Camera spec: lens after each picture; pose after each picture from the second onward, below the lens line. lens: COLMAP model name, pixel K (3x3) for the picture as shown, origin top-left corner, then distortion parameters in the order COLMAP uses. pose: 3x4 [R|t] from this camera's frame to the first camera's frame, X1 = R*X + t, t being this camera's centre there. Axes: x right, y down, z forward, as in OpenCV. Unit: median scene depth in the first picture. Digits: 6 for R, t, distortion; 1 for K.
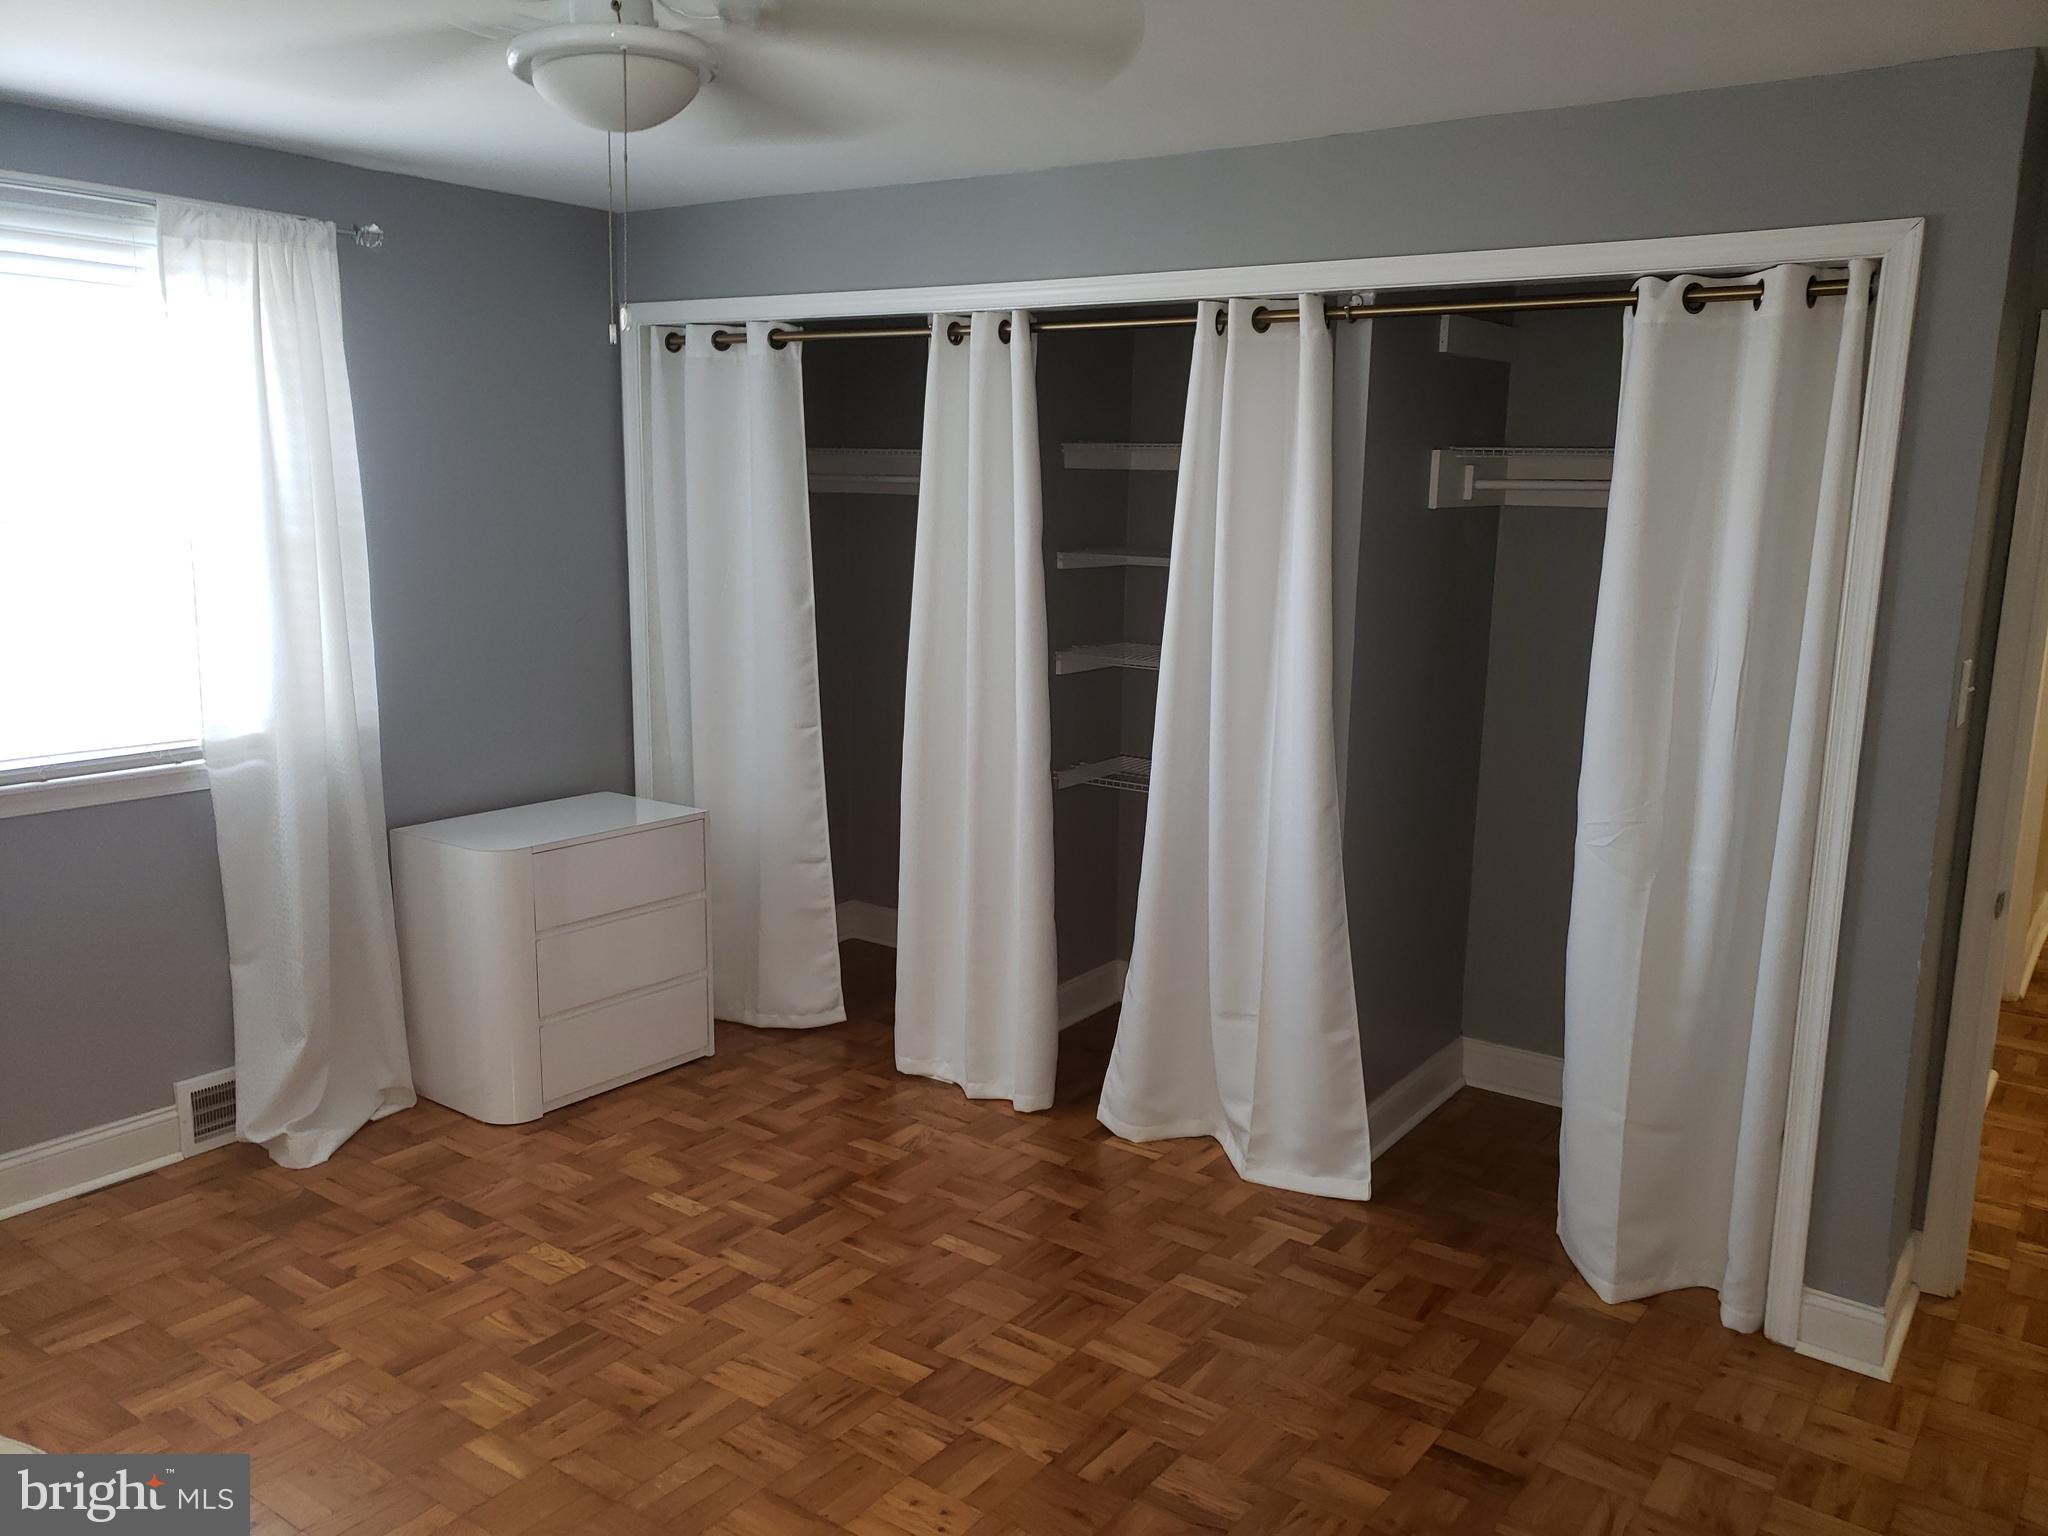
lens RADIAL K [[1601.4, 0, 1072.0], [0, 1601.4, 720.9], [0, 0, 1]] dist [-0.000236, 0.071009]
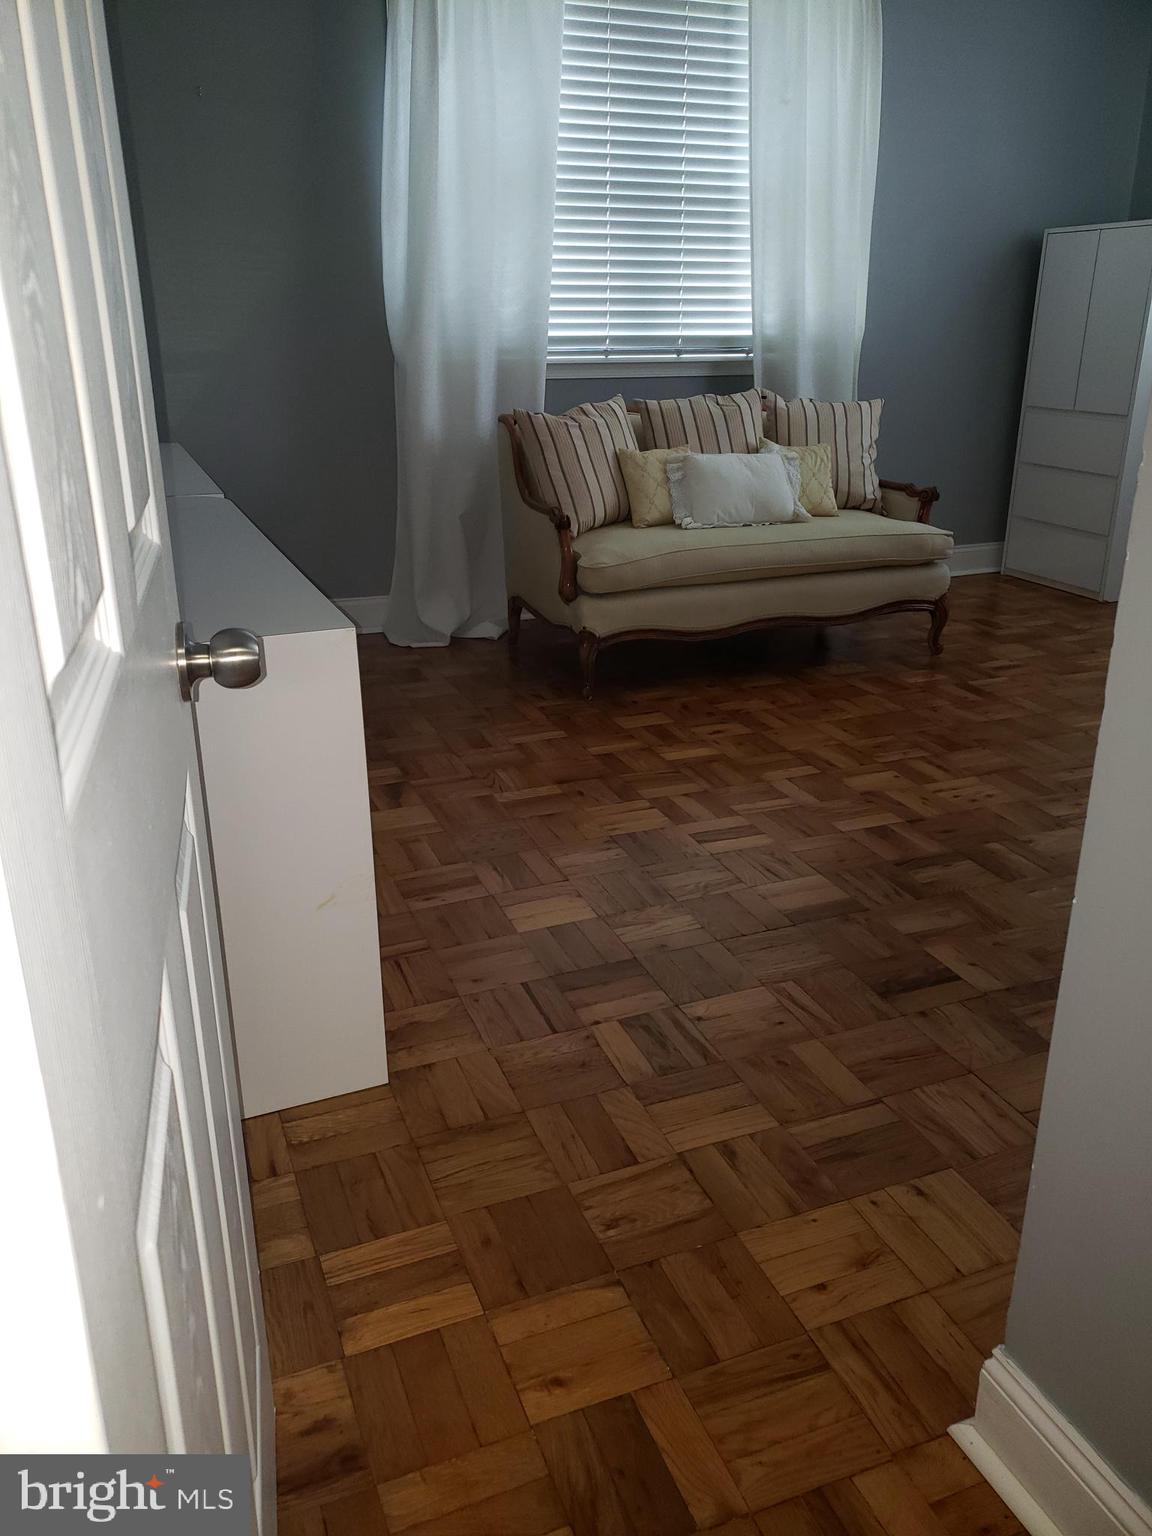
lens RADIAL K [[1201.1, 0, 576.0], [0, 1201.1, 768.0], [0, 0, 1]] dist [-0.000236, 0.071009]
pose [[-0.543406, 0.273685, -0.793603, 0.793556], [-0.136243, 0.904076, 0.405073, 0.052664], [0.828340, 0.328242, -0.453993, 0.954118]]
